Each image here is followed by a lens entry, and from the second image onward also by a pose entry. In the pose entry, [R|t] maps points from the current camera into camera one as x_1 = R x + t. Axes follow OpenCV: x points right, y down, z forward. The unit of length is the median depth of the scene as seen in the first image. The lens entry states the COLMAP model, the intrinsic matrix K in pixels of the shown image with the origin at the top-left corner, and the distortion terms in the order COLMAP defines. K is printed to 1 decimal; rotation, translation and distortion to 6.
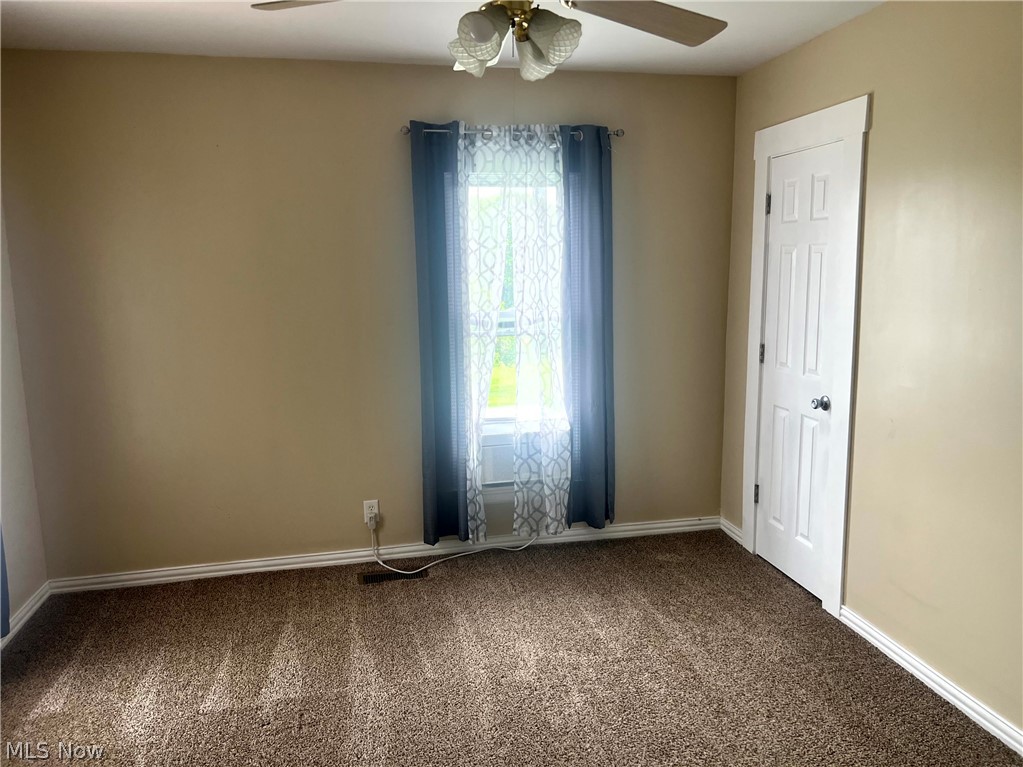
lens RADIAL K [[768.1, 0, 516.5], [0, 768.1, 378.3], [0, 0, 1]] dist [-0.000533, -0.007724]
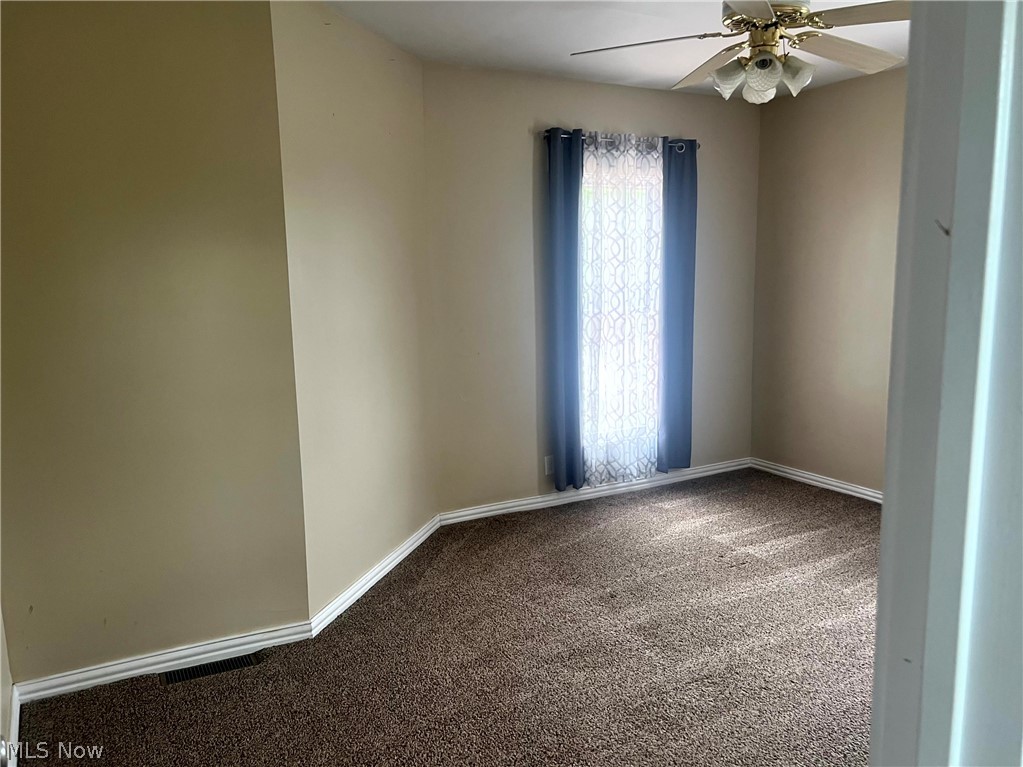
lens RADIAL K [[768.1, 0, 516.5], [0, 768.1, 378.3], [0, 0, 1]] dist [-0.000533, -0.007724]
pose [[0.267931, 0.148062, -0.951993, 0.770201], [-0.128563, 0.984778, 0.116978, -0.002813], [0.954822, 0.091049, 0.282888, 0.155318]]
